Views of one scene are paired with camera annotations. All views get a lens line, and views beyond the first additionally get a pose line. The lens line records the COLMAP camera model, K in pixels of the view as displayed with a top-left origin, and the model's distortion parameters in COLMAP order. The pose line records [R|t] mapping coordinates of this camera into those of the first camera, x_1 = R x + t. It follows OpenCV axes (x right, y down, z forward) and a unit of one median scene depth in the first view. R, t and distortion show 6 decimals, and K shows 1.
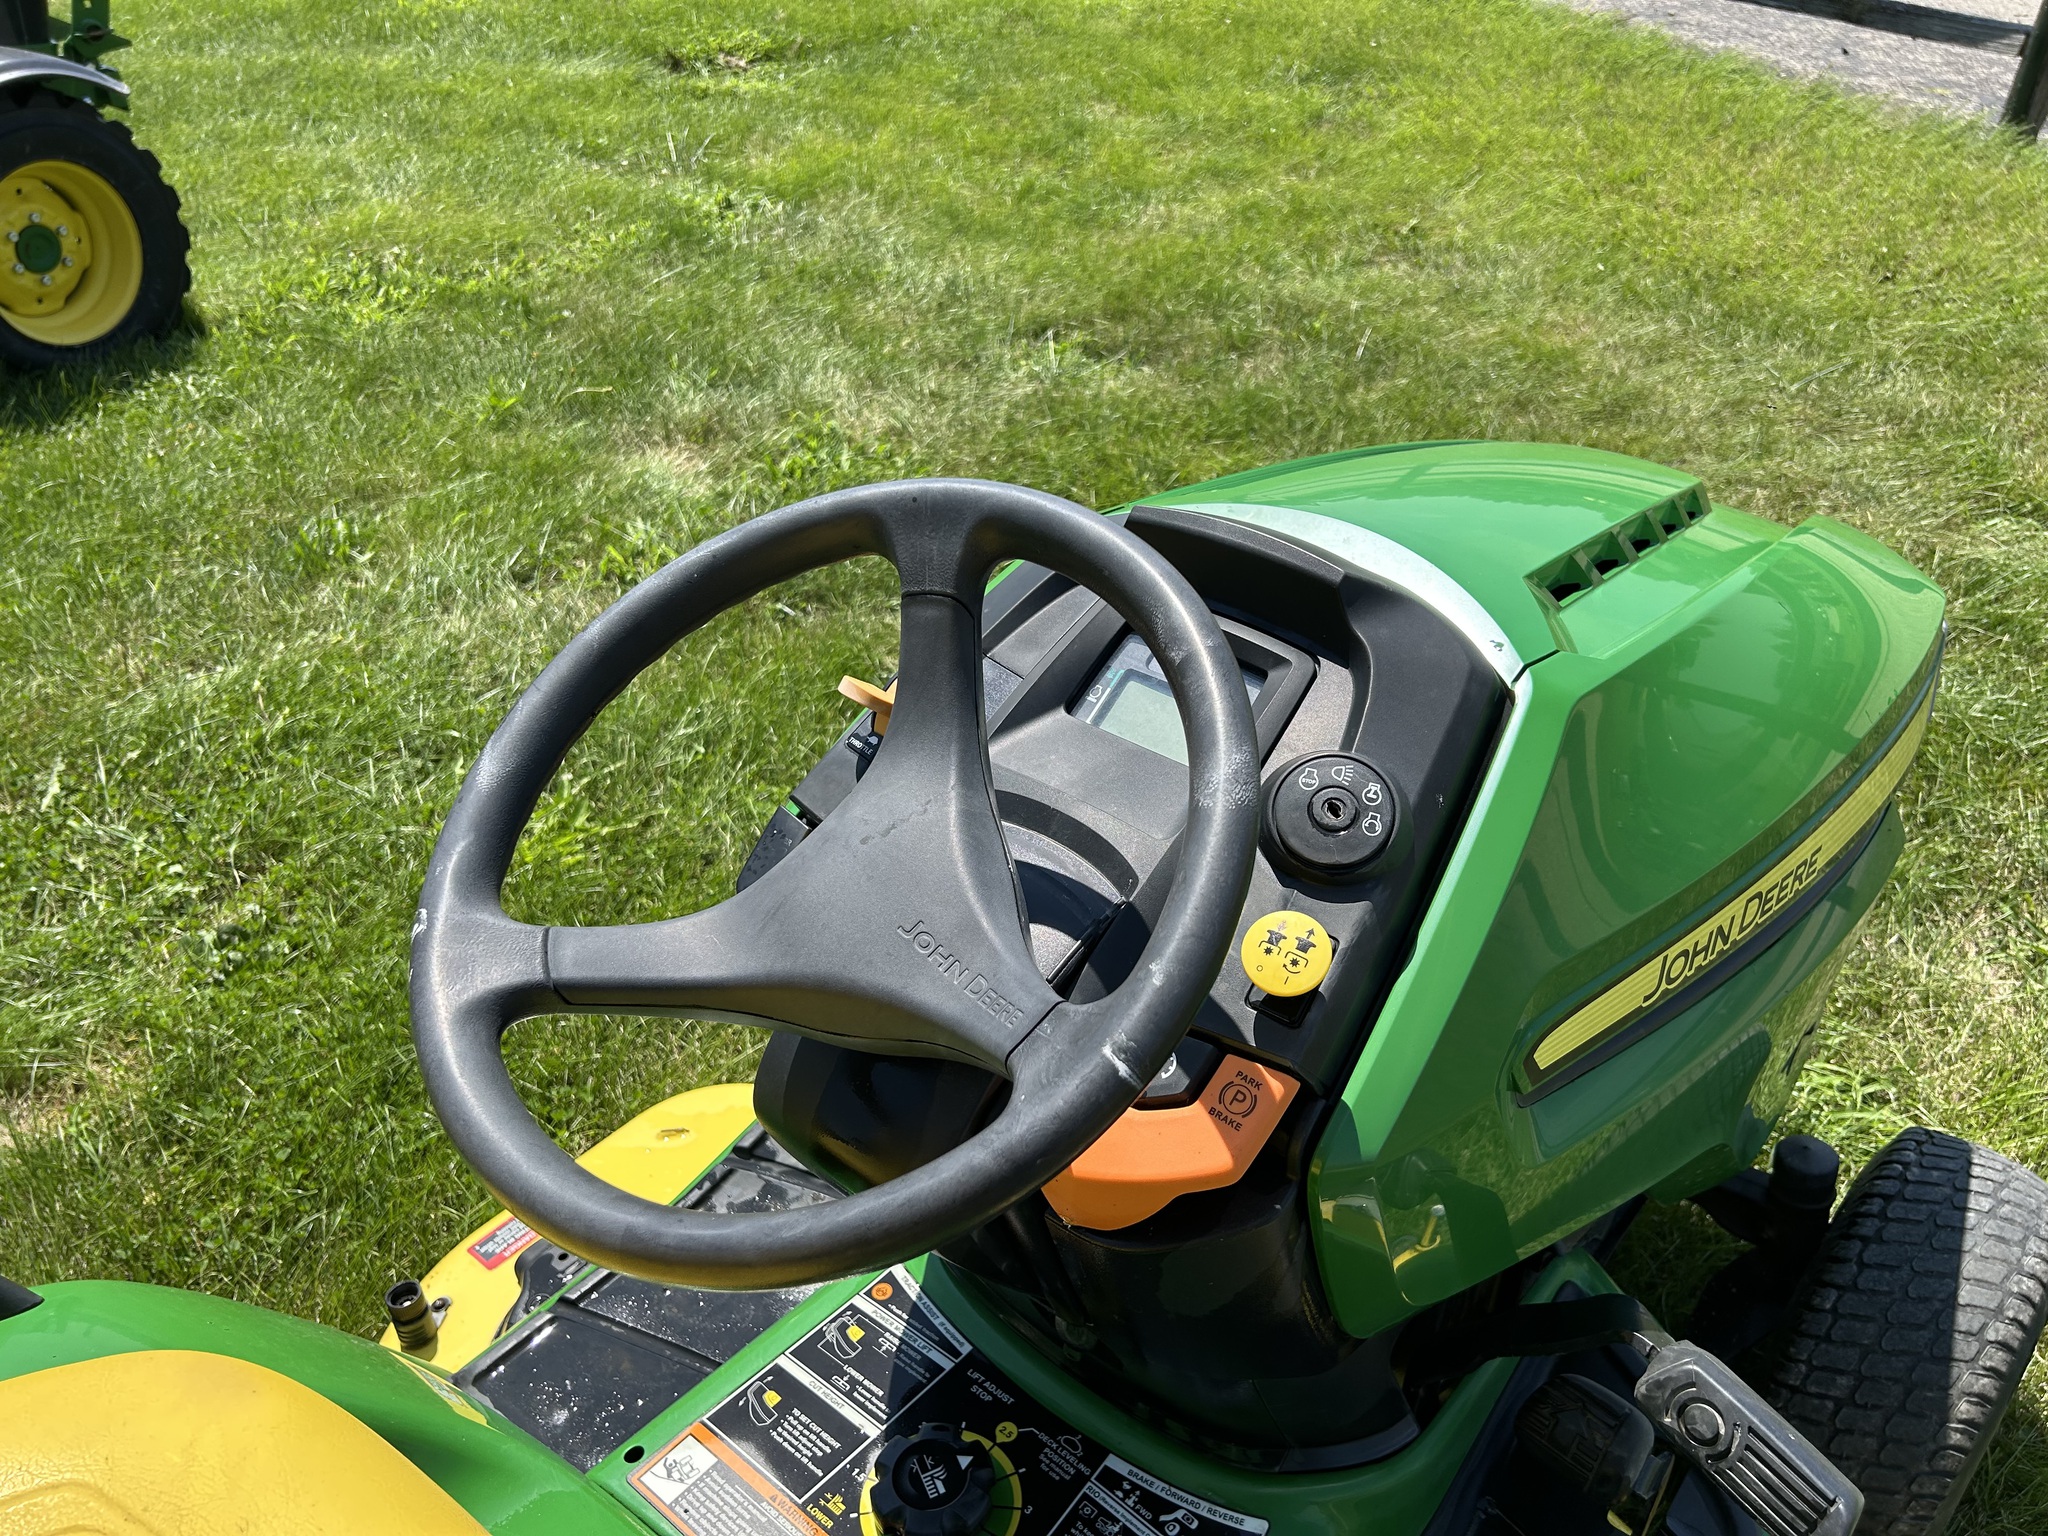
lens RADIAL K [[1568.3, 0, 1041.8], [0, 1568.3, 767.2], [0, 0, 1]] dist [0.000286, -0.001950]
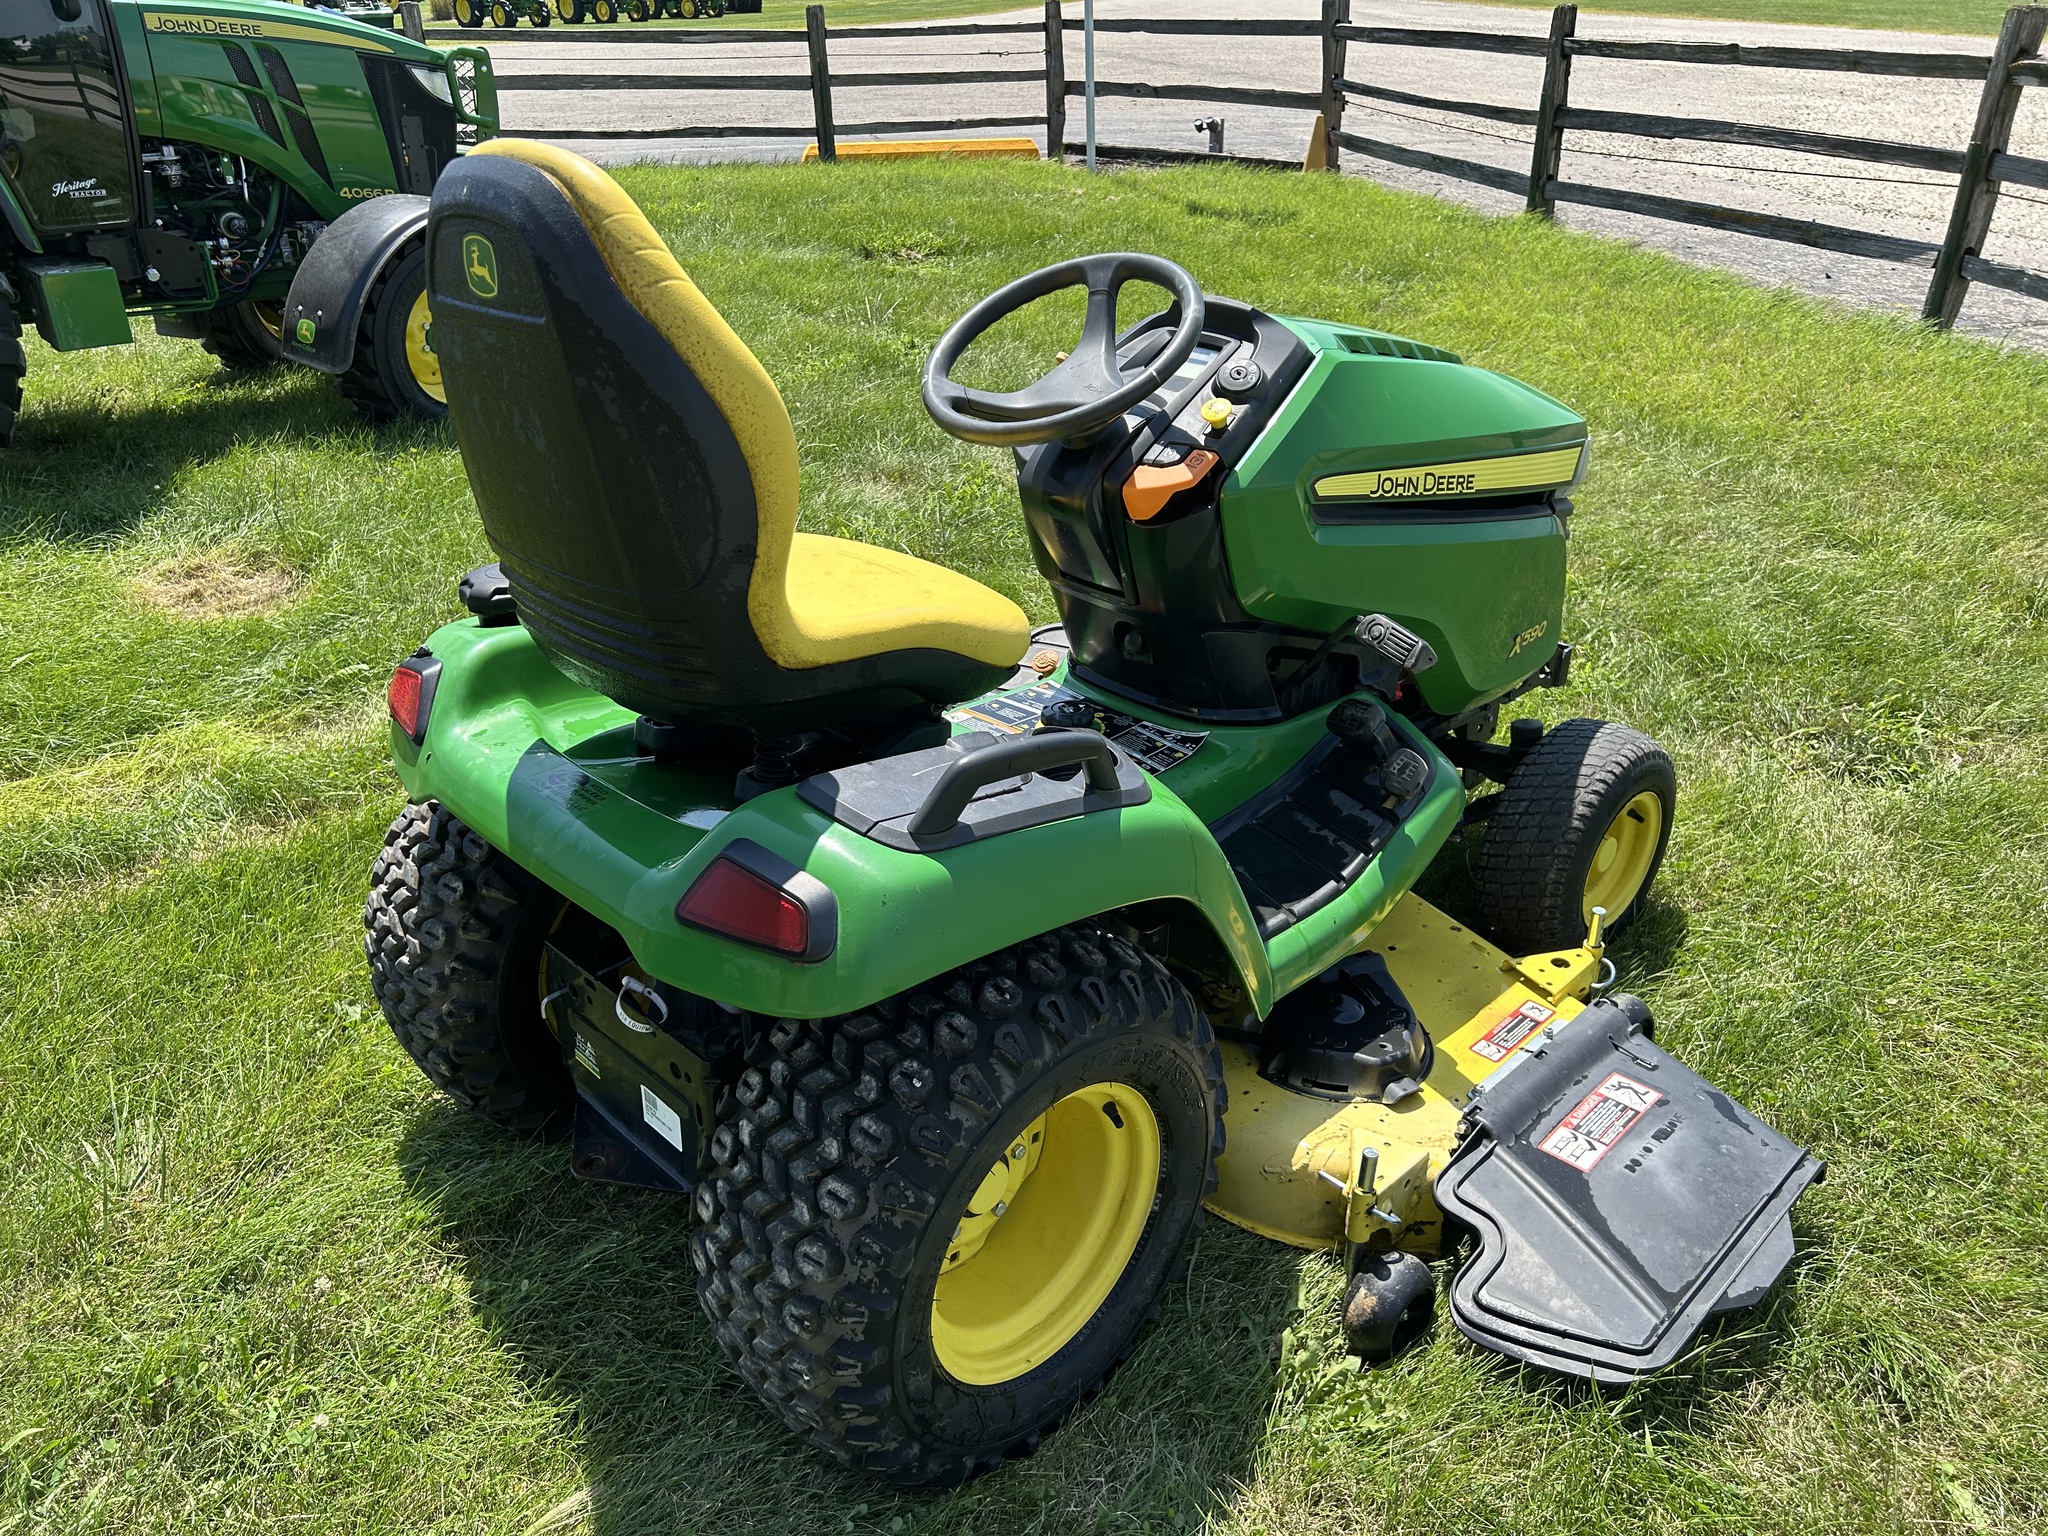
lens RADIAL K [[1545.1, 0, 1024.0], [0, 1545.1, 768.0], [0, 0, 1]] dist [0.006772, -0.002431]
pose [[0.995755, 0.057126, -0.072165, 0.007200], [-0.066047, 0.989574, -0.127990, 0.174298], [0.064101, 0.132213, 0.989147, -0.261620]]
